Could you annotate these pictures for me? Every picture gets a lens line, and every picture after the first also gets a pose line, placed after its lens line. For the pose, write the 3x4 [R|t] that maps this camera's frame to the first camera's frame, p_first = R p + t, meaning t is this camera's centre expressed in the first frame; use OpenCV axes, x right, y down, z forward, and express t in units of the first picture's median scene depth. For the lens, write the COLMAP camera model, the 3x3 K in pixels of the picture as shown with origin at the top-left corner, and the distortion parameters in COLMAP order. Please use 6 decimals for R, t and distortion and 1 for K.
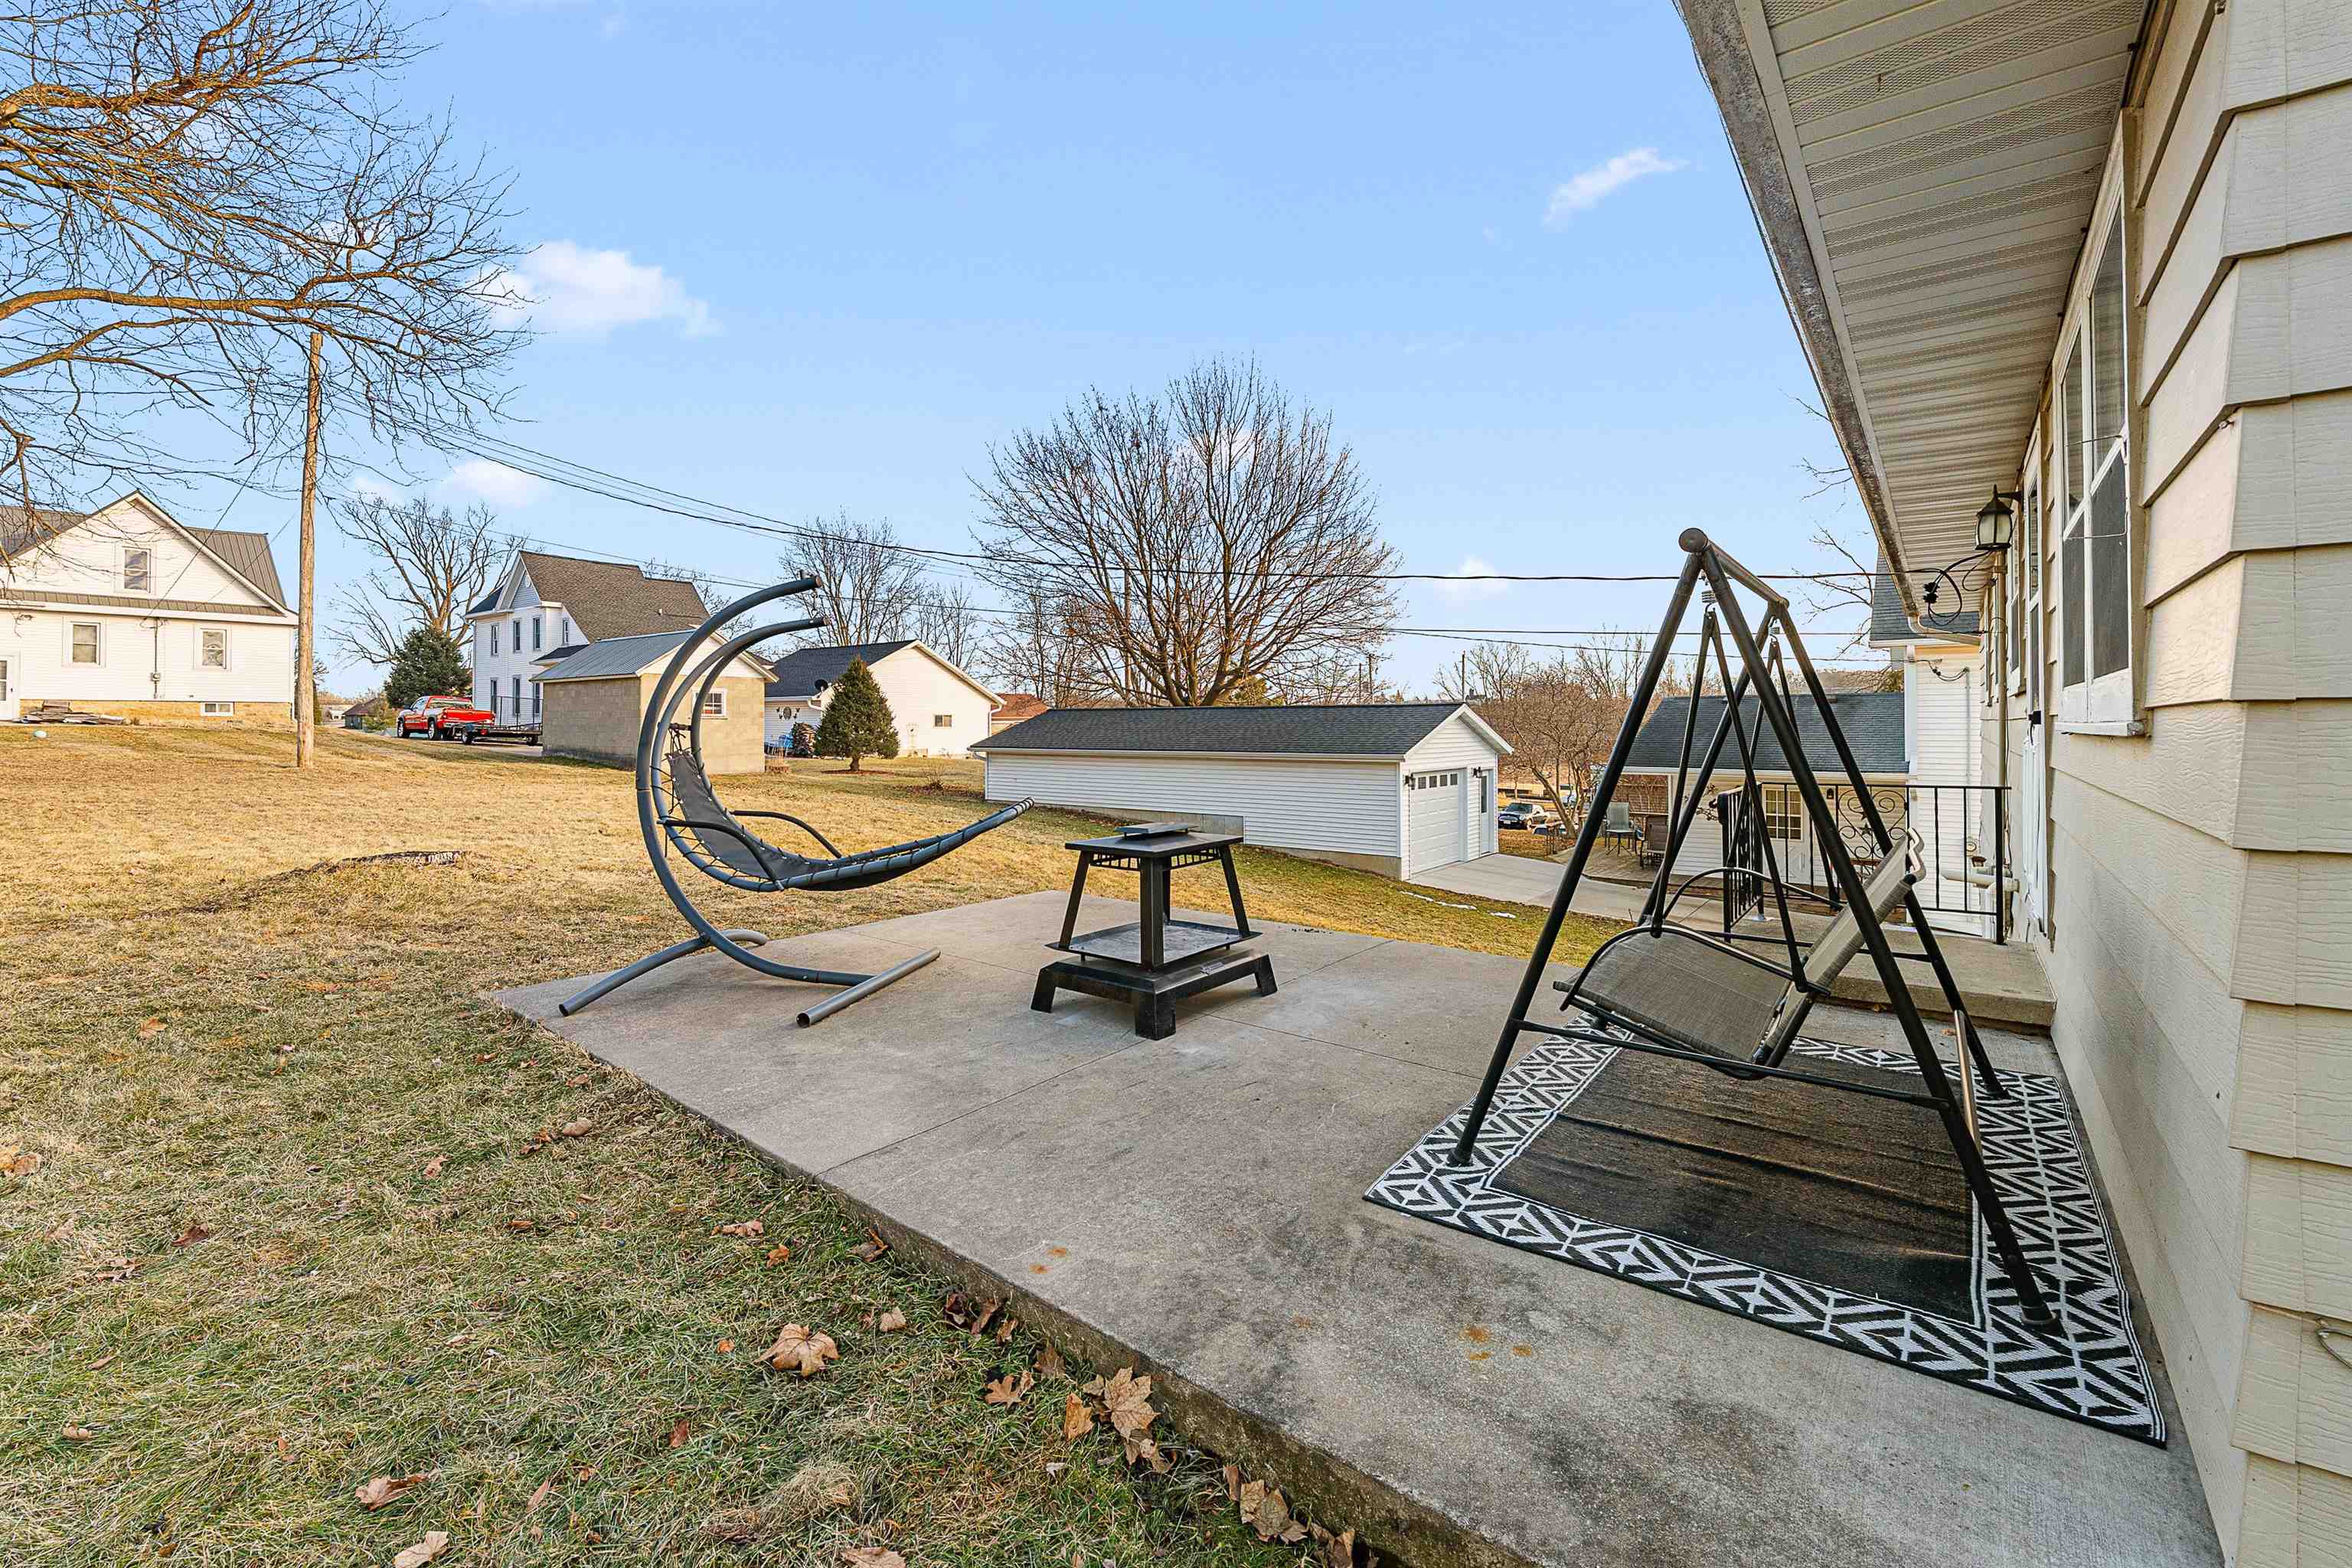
lens RADIAL K [[994.4, 0, 1188.4], [0, 994.4, 777.4], [0, 0, 1]] dist [-0.012486, 0.000253]
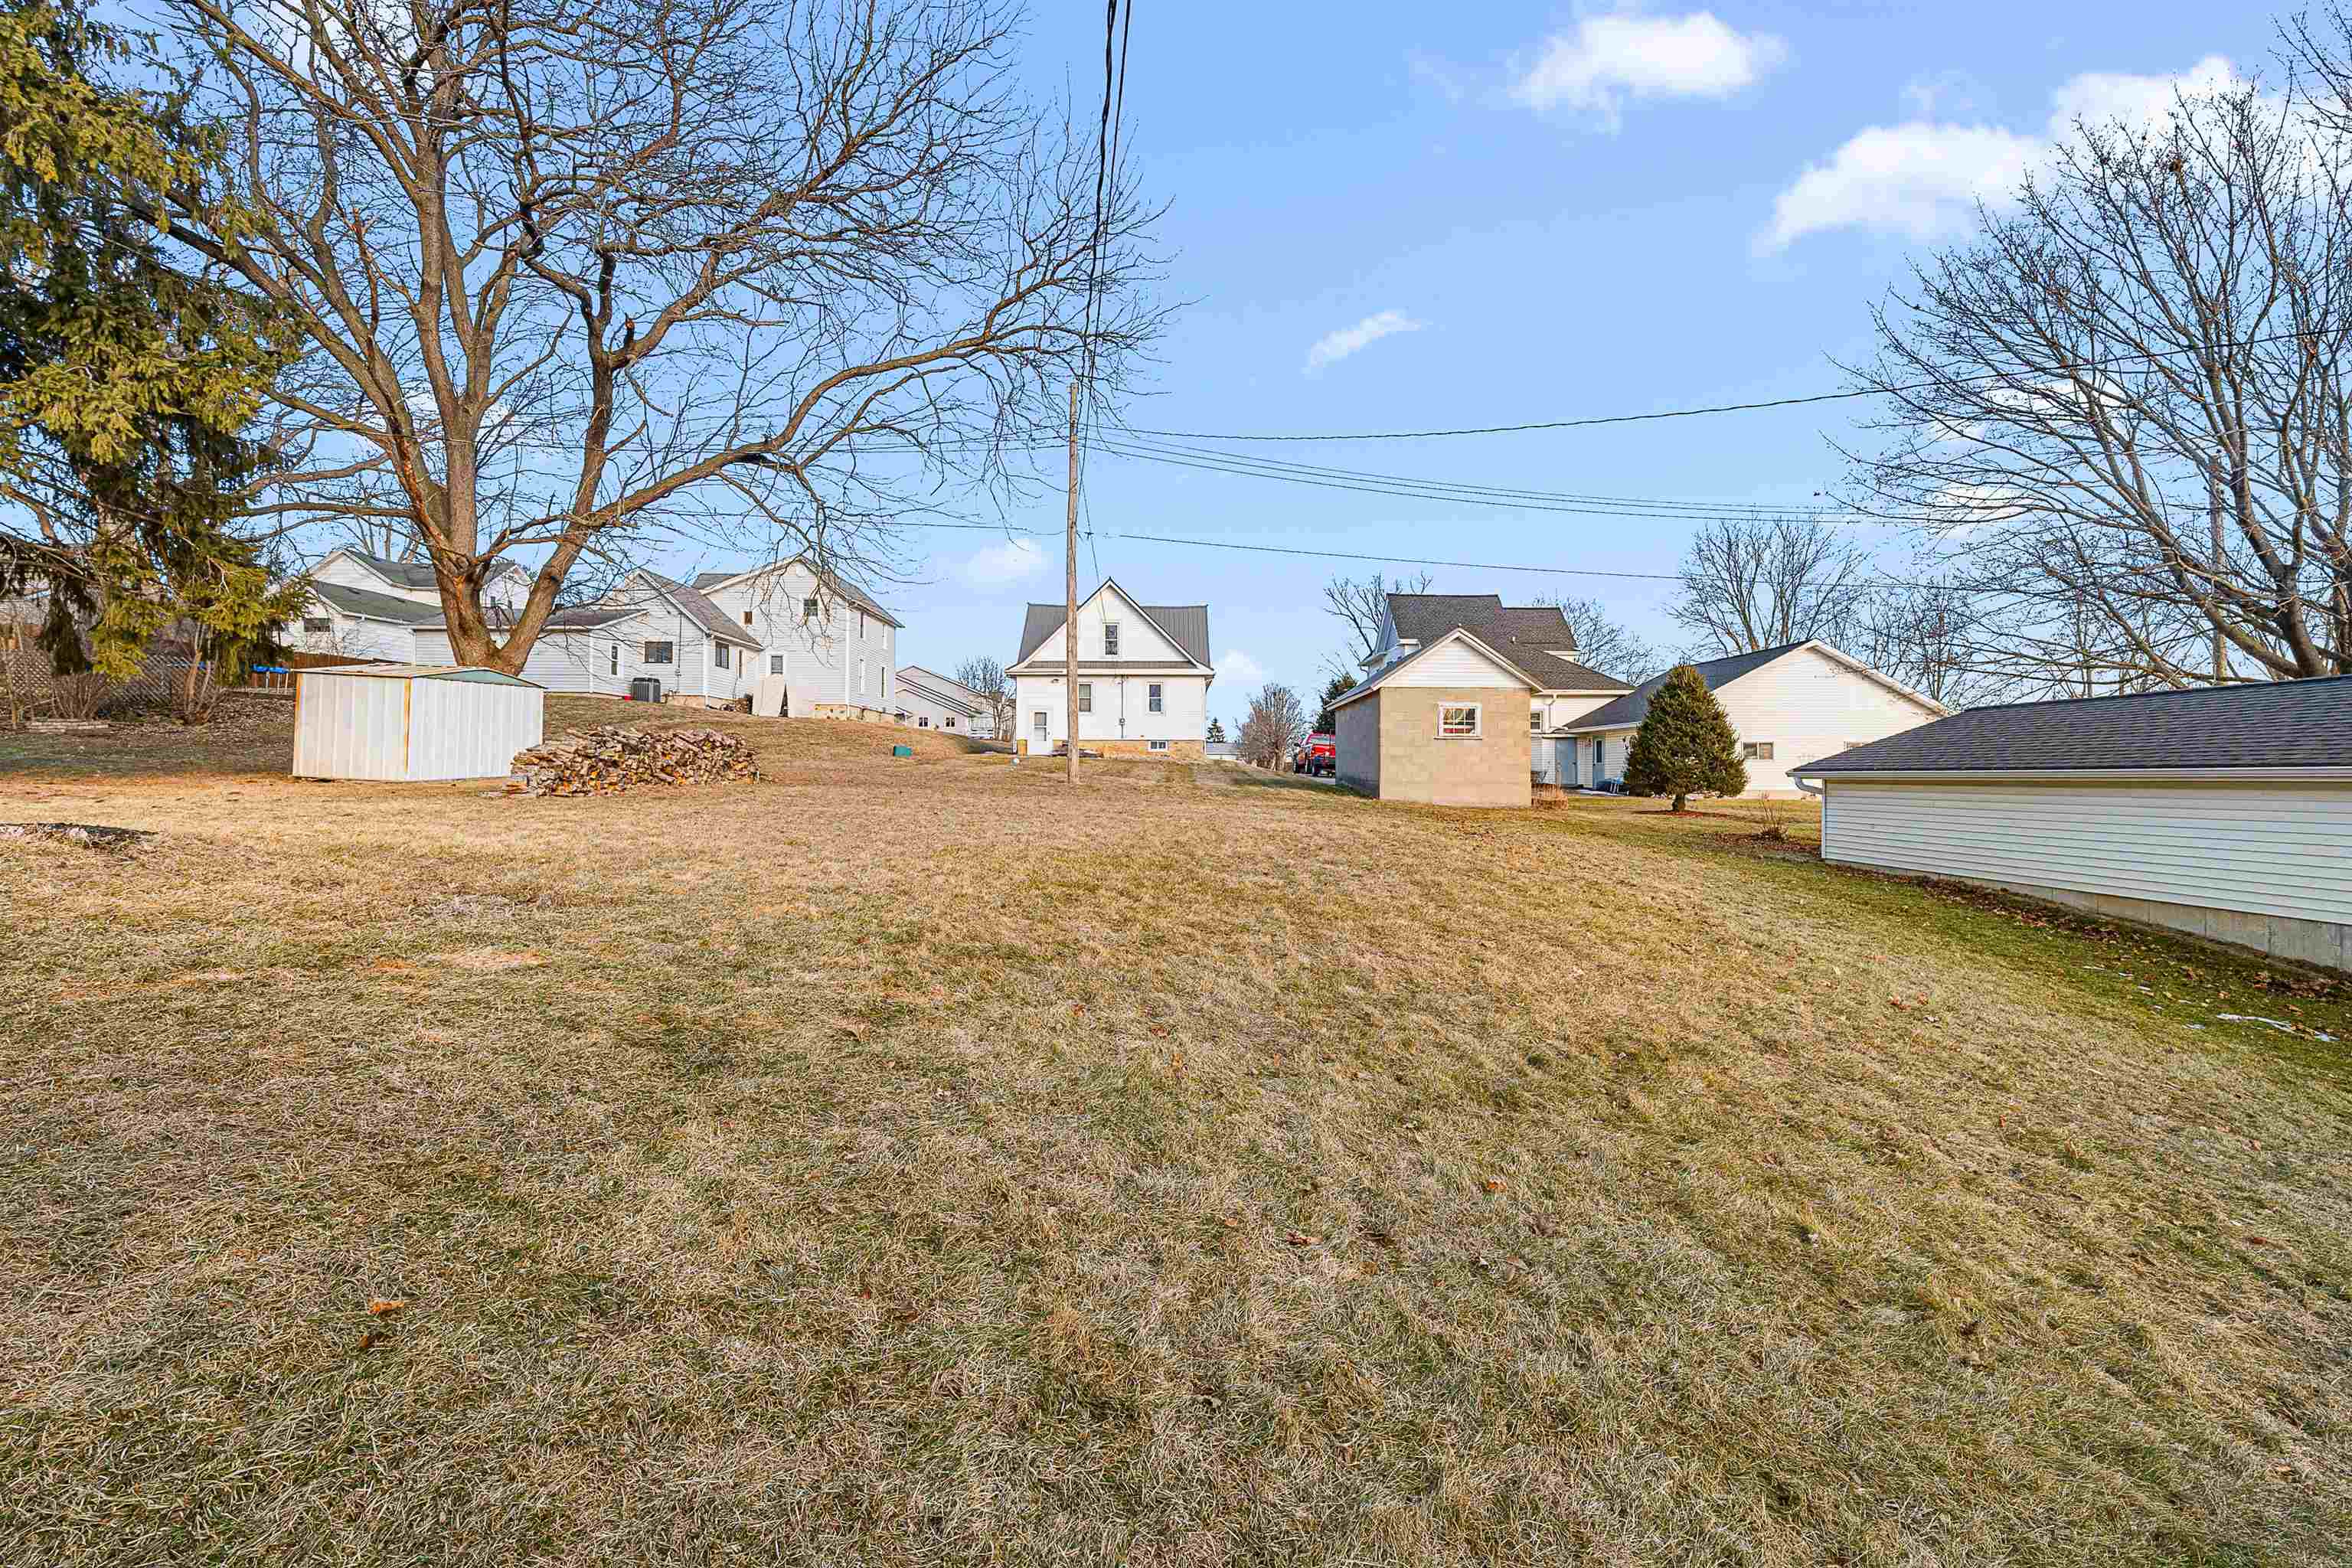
lens RADIAL K [[994.4, 0, 1188.4], [0, 994.4, 777.4], [0, 0, 1]] dist [-0.012486, 0.000253]
pose [[0.597044, 0.000374, -0.802208, 0.042328], [-0.046384, 0.998343, -0.034056, 0.009899], [0.800866, 0.057542, 0.596072, 0.283365]]
